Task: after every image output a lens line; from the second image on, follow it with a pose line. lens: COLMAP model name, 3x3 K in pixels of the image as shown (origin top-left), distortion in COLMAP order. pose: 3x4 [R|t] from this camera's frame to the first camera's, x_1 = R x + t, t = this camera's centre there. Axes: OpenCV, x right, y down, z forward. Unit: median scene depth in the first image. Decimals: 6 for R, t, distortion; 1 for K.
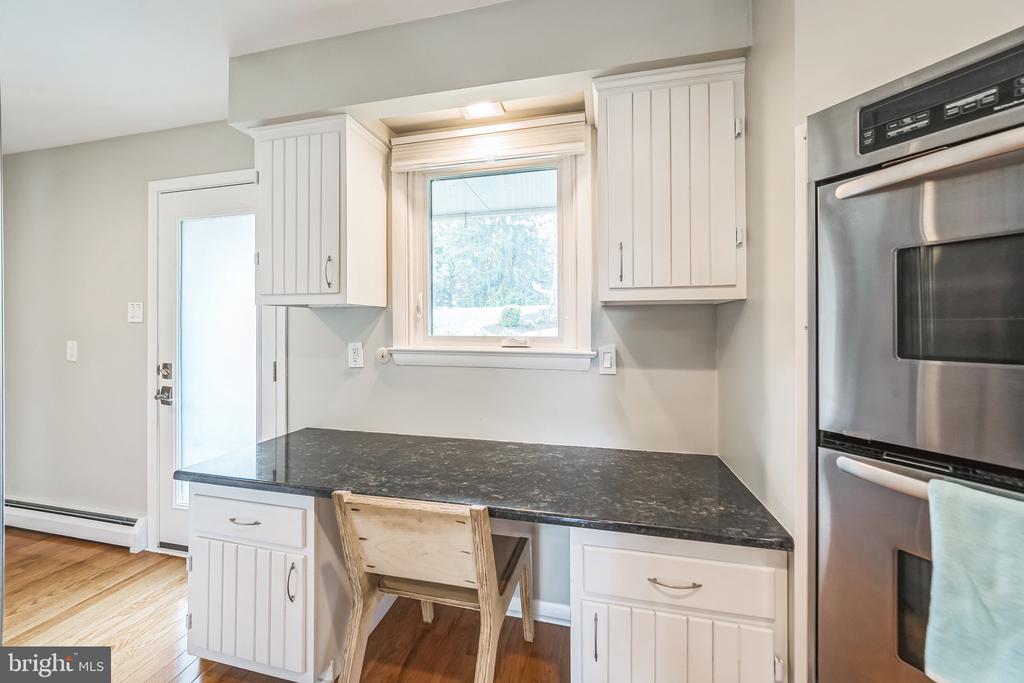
lens RADIAL K [[377.9, 0, 513.1], [0, 377.9, 332.0], [0, 0, 1]] dist [-0.001304, -0.000048]
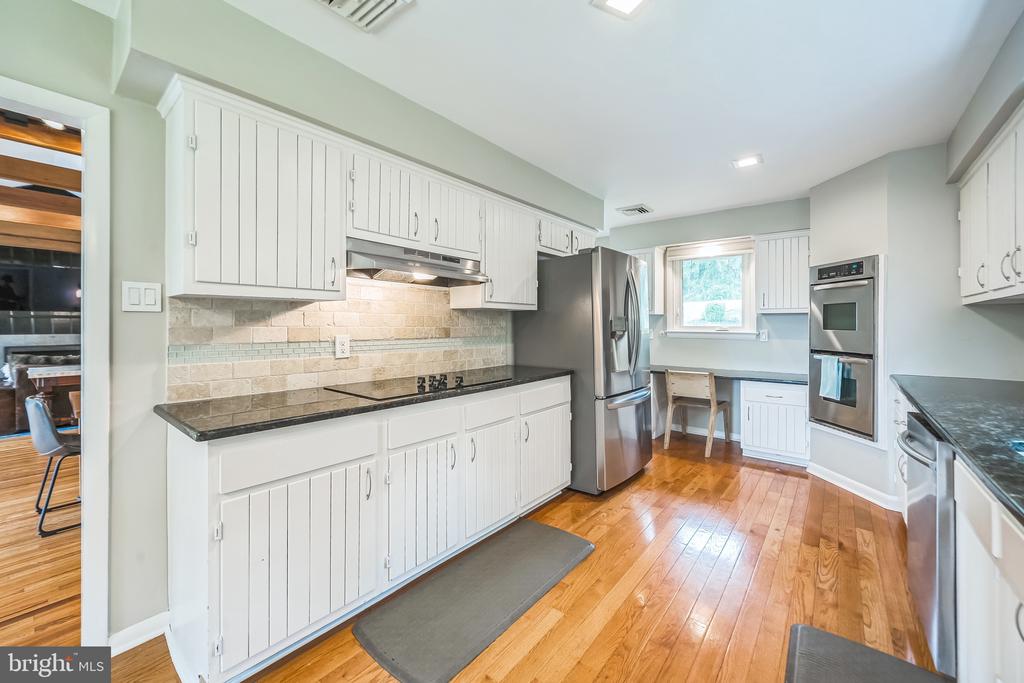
lens RADIAL K [[377.9, 0, 530.7], [0, 377.9, 326.3], [0, 0, 1]] dist [-0.001304, -0.000048]
pose [[0.897615, 0.002378, -0.440774, -0.029535], [-0.002623, 0.999997, 0.000055, 0.015960], [0.440773, 0.001107, 0.897618, -1.827406]]
